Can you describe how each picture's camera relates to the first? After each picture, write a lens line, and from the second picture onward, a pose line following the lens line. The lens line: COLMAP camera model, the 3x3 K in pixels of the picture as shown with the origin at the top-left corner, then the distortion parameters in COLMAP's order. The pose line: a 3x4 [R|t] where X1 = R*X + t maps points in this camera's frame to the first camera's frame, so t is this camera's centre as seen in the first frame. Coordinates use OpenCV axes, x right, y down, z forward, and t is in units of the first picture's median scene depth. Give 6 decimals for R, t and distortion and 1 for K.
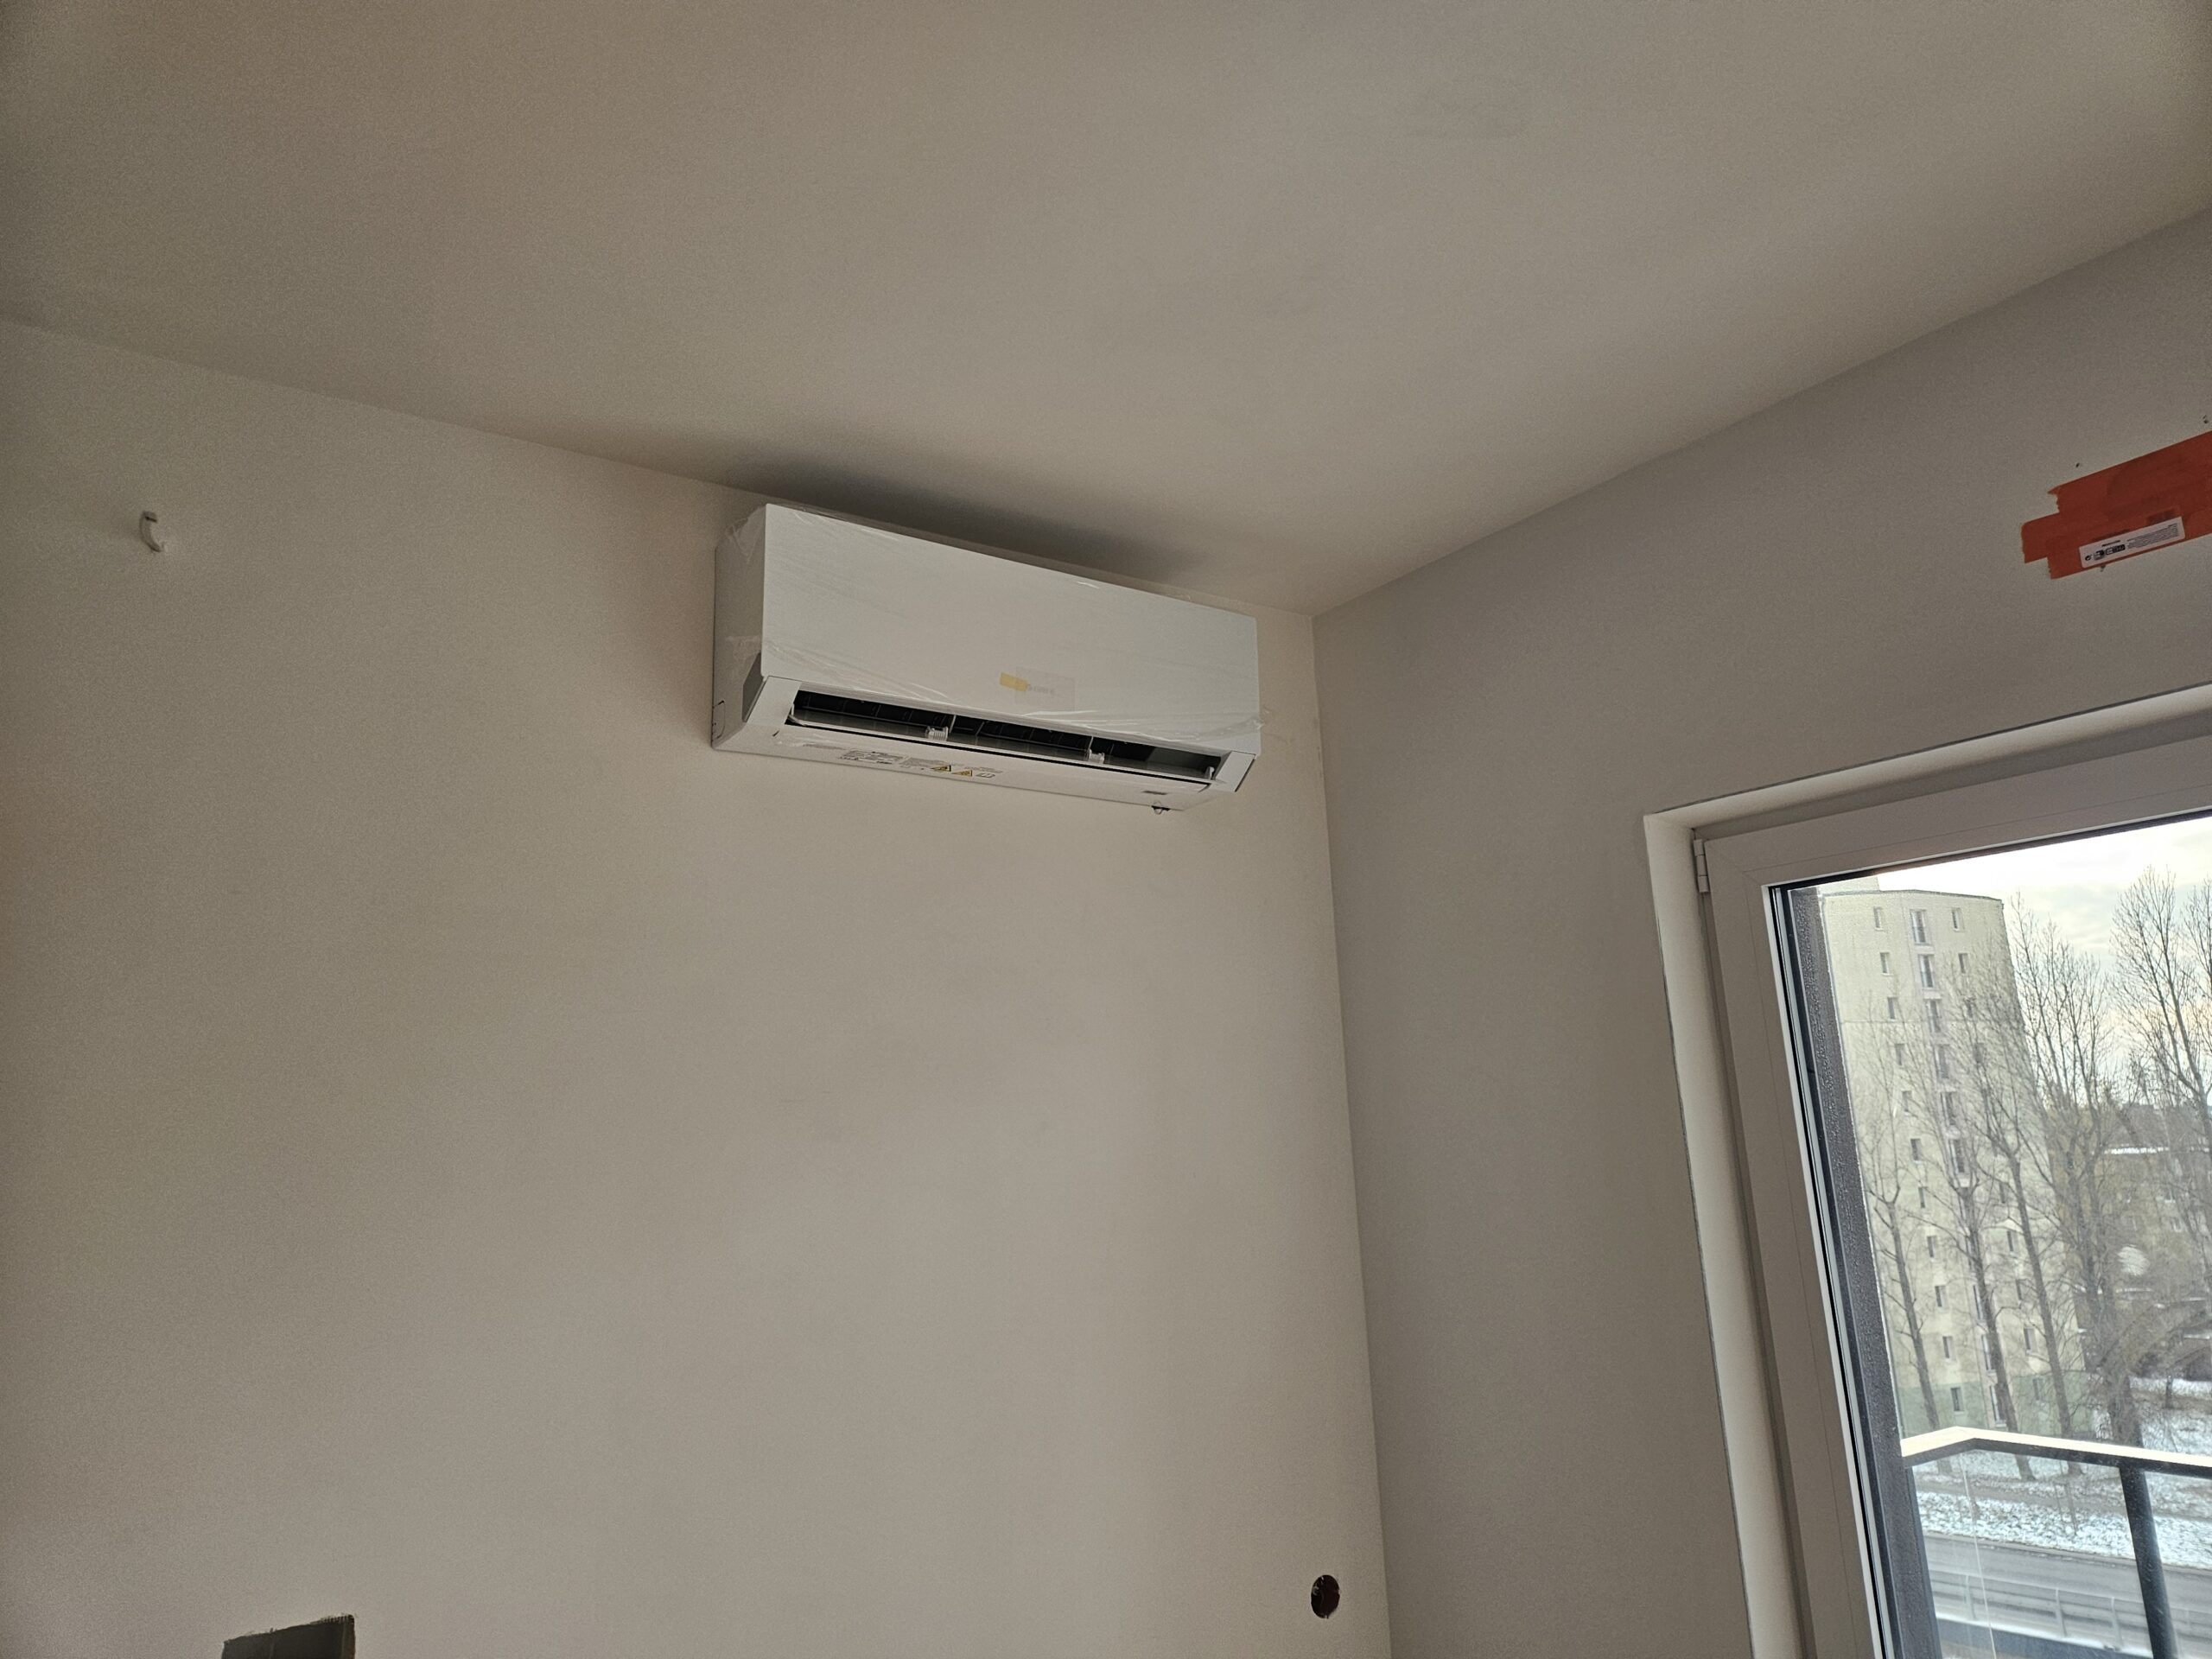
lens RADIAL K [[1487.0, 0, 1102.6], [0, 1487.0, 811.8], [0, 0, 1]] dist [0.083317, -0.086282]
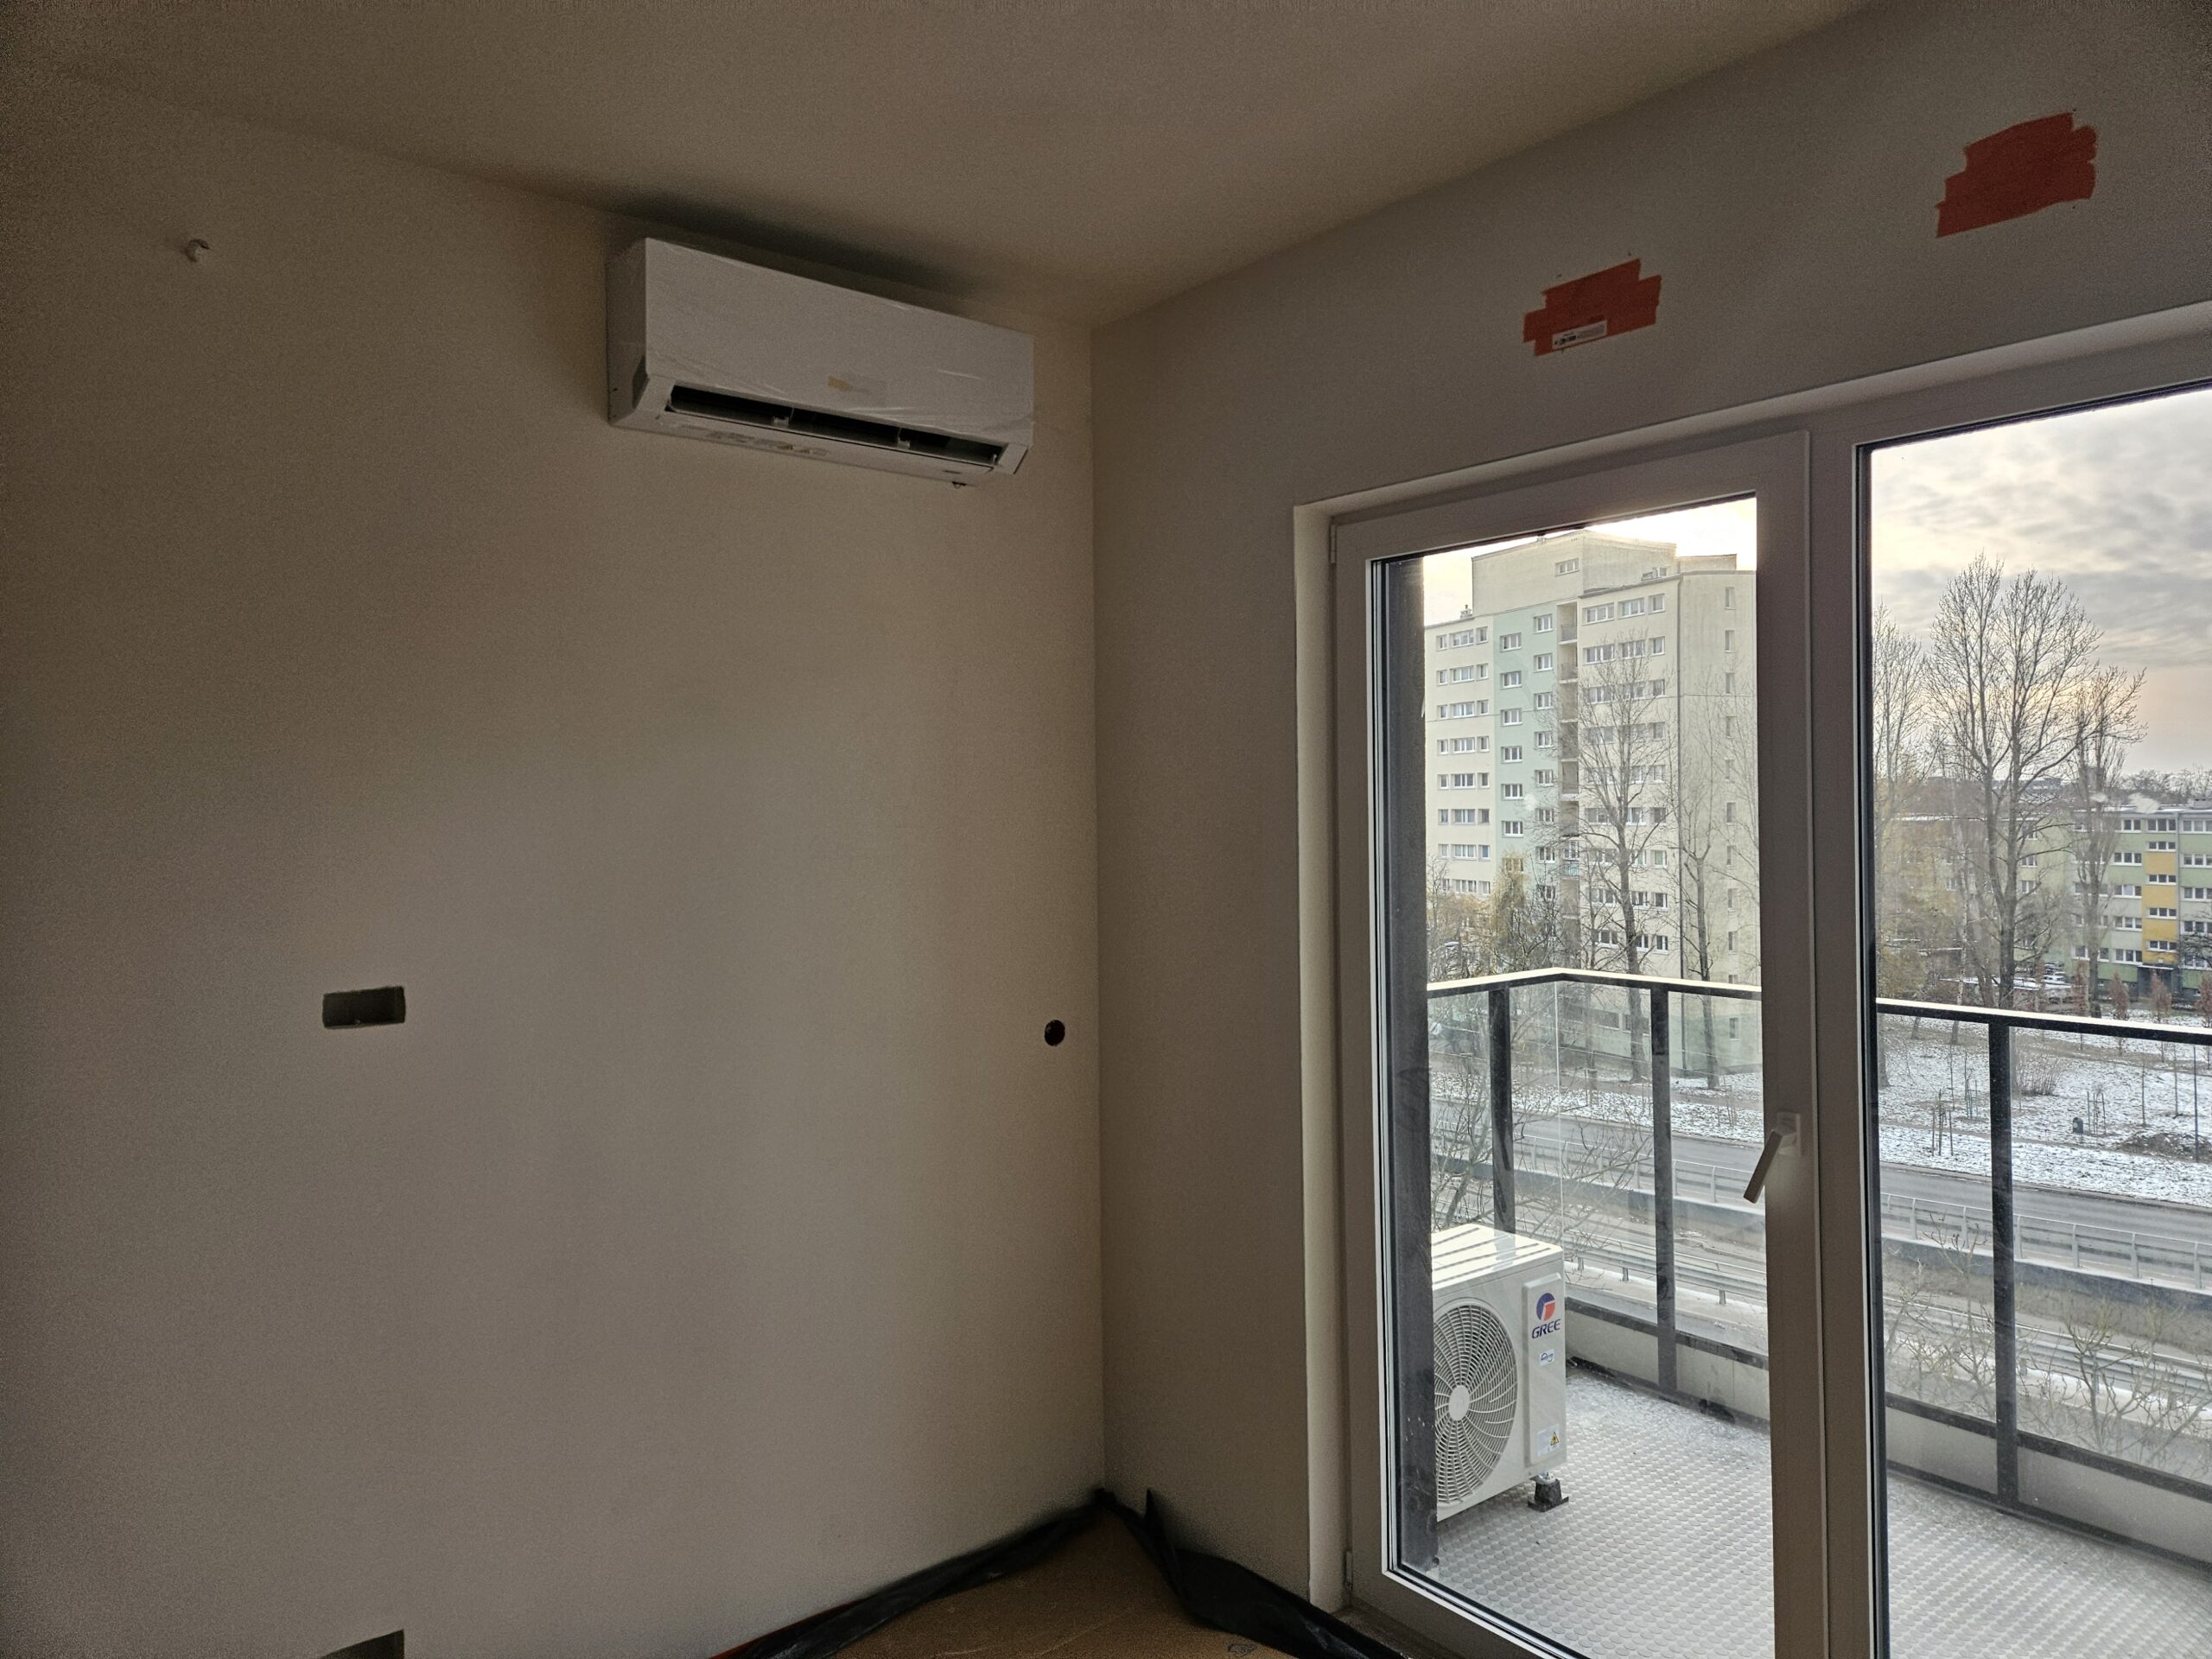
lens RADIAL K [[1487.0, 0, 1102.6], [0, 1487.0, 811.8], [0, 0, 1]] dist [0.083317, -0.086282]
pose [[0.996512, 0.025340, 0.079513, 0.072590], [-0.042709, 0.973411, 0.225048, -0.023948], [-0.071696, -0.227659, 0.971098, -0.377049]]
